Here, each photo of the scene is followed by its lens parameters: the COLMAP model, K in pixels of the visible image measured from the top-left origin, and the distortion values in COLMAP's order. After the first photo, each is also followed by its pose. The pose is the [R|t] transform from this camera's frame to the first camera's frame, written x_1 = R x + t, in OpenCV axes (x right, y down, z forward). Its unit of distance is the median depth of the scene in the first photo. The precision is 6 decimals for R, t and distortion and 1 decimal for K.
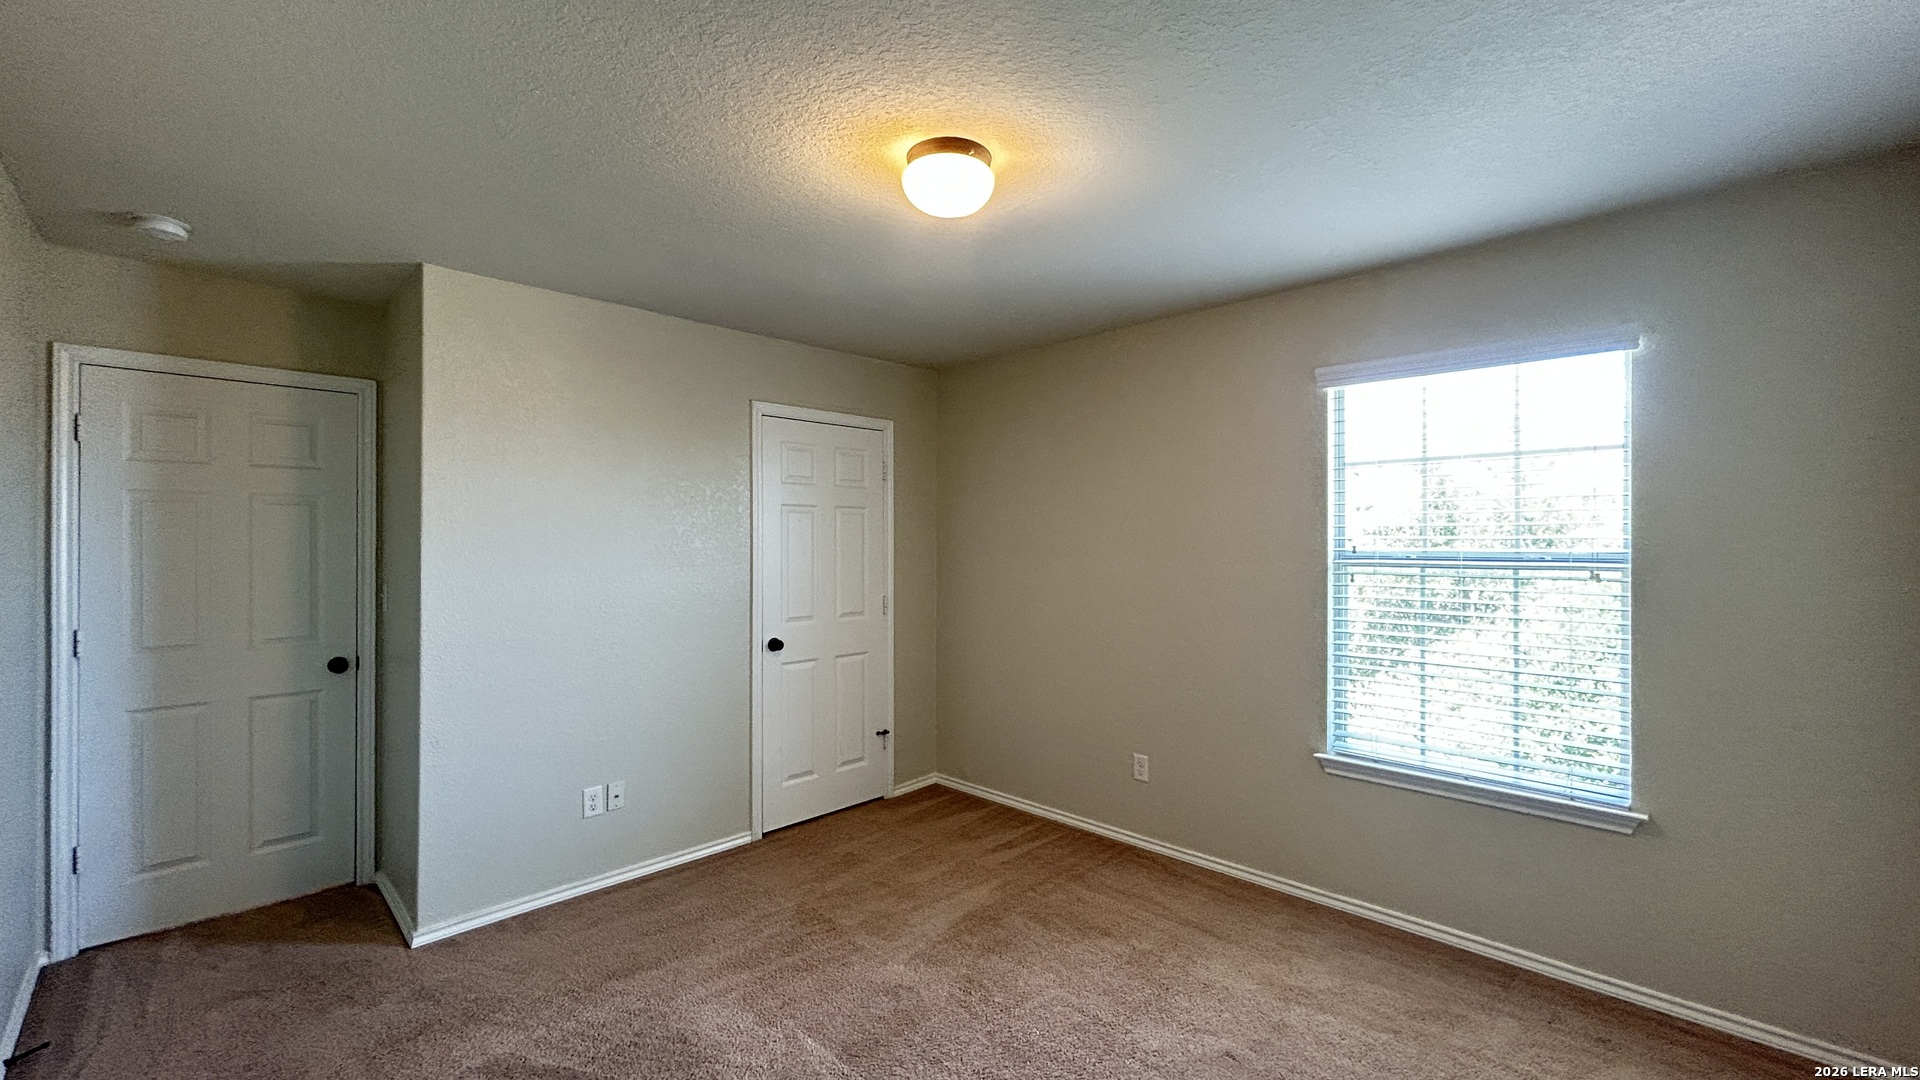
lens RADIAL K [[771.2, 0, 960.0], [0, 771.2, 540.0], [0, 0, 1]] dist [0.000452, 0.000142]
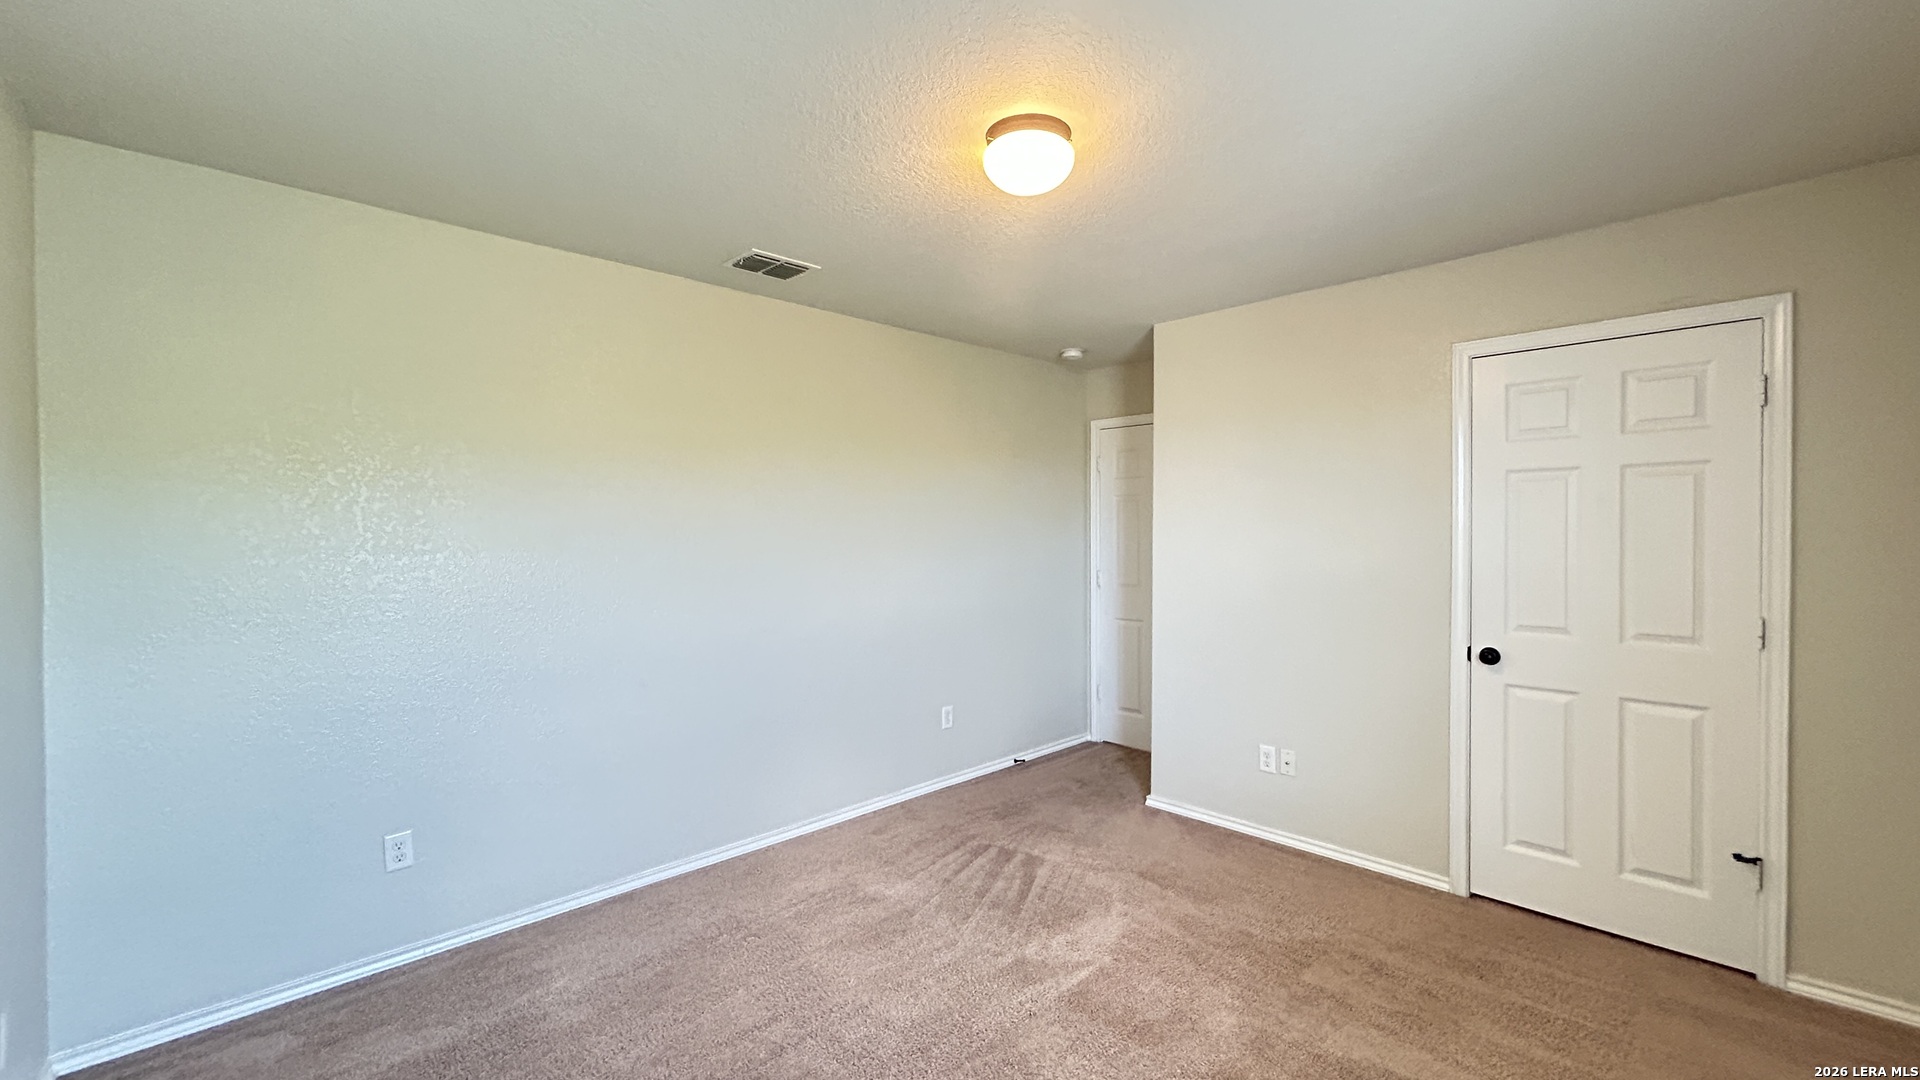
lens RADIAL K [[771.2, 0, 960.0], [0, 771.2, 540.0], [0, 0, 1]] dist [0.000452, 0.000142]
pose [[-0.022585, 0.019692, -0.999551, 0.621756], [0.009730, 0.999763, 0.019476, 0.000675], [0.999698, -0.009285, -0.022771, 0.581316]]
